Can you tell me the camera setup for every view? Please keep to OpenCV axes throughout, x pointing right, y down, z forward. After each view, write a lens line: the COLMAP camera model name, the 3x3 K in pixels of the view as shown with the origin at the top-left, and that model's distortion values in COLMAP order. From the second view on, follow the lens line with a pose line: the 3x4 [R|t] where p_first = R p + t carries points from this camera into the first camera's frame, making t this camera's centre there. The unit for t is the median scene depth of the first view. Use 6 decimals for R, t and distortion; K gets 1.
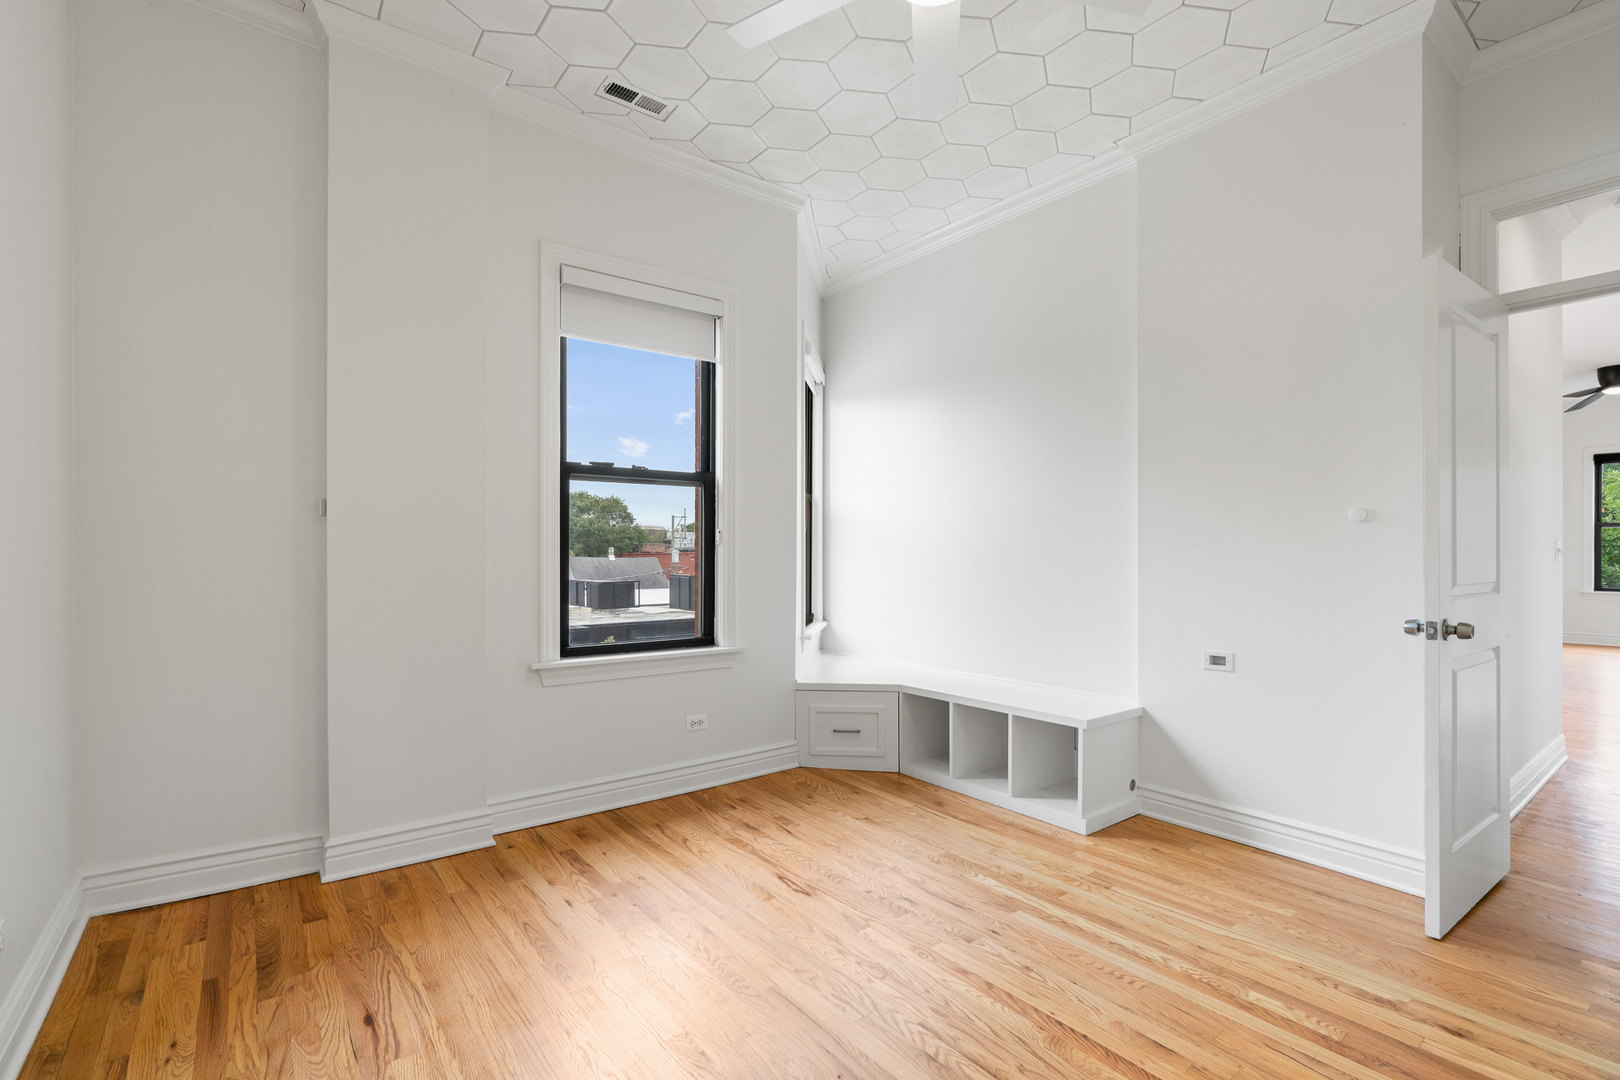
lens RADIAL K [[734.0, 0, 804.9], [0, 734.0, 556.4], [0, 0, 1]] dist [0.000645, 0.000320]
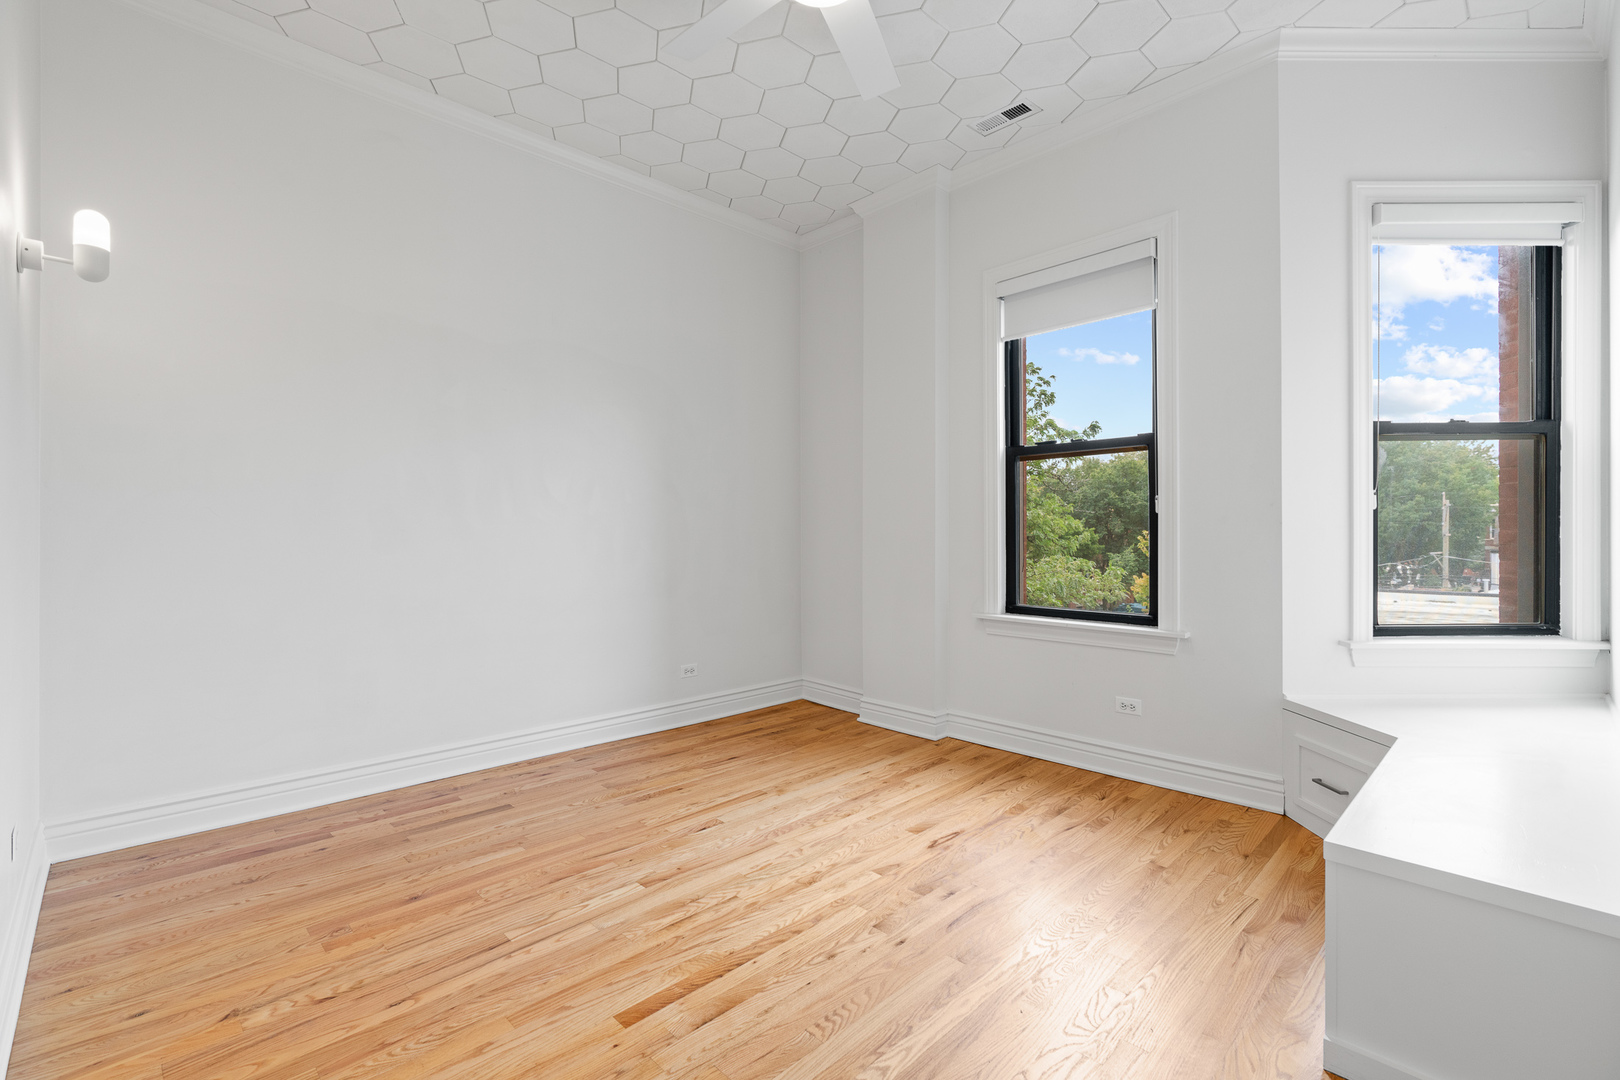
lens RADIAL K [[707.3, 0, 810.0], [0, 707.3, 540.0], [0, 0, 1]] dist [0.000376, 0.000114]
pose [[0.124804, 0.004598, -0.992171, 0.913116], [0.000845, 0.999988, 0.004740, 0.017172], [0.992181, -0.001430, 0.124798, 0.655605]]
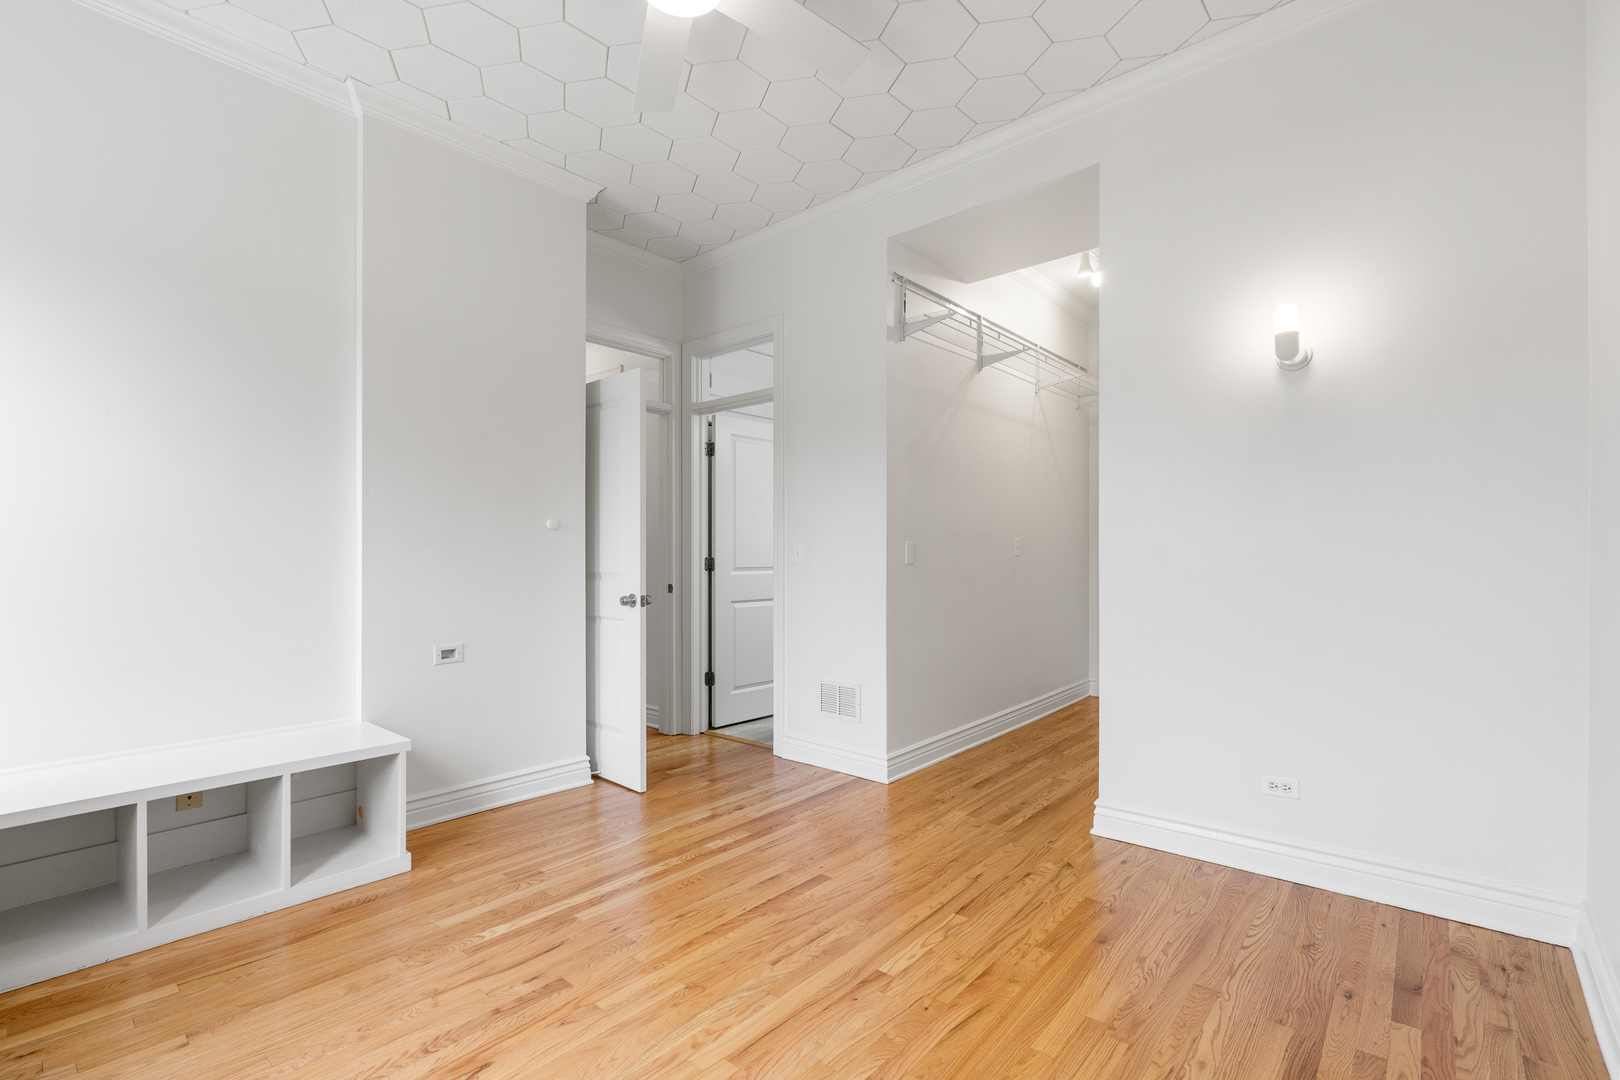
lens RADIAL K [[746.0, 0, 810.0], [0, 746.0, 540.0], [0, 0, 1]] dist [0.000414, 0.000488]
pose [[-0.197819, 0.017127, 0.980089, -0.675454], [0.002631, 0.999853, -0.016942, -0.003238], [-0.980235, -0.000773, -0.197835, 0.788349]]
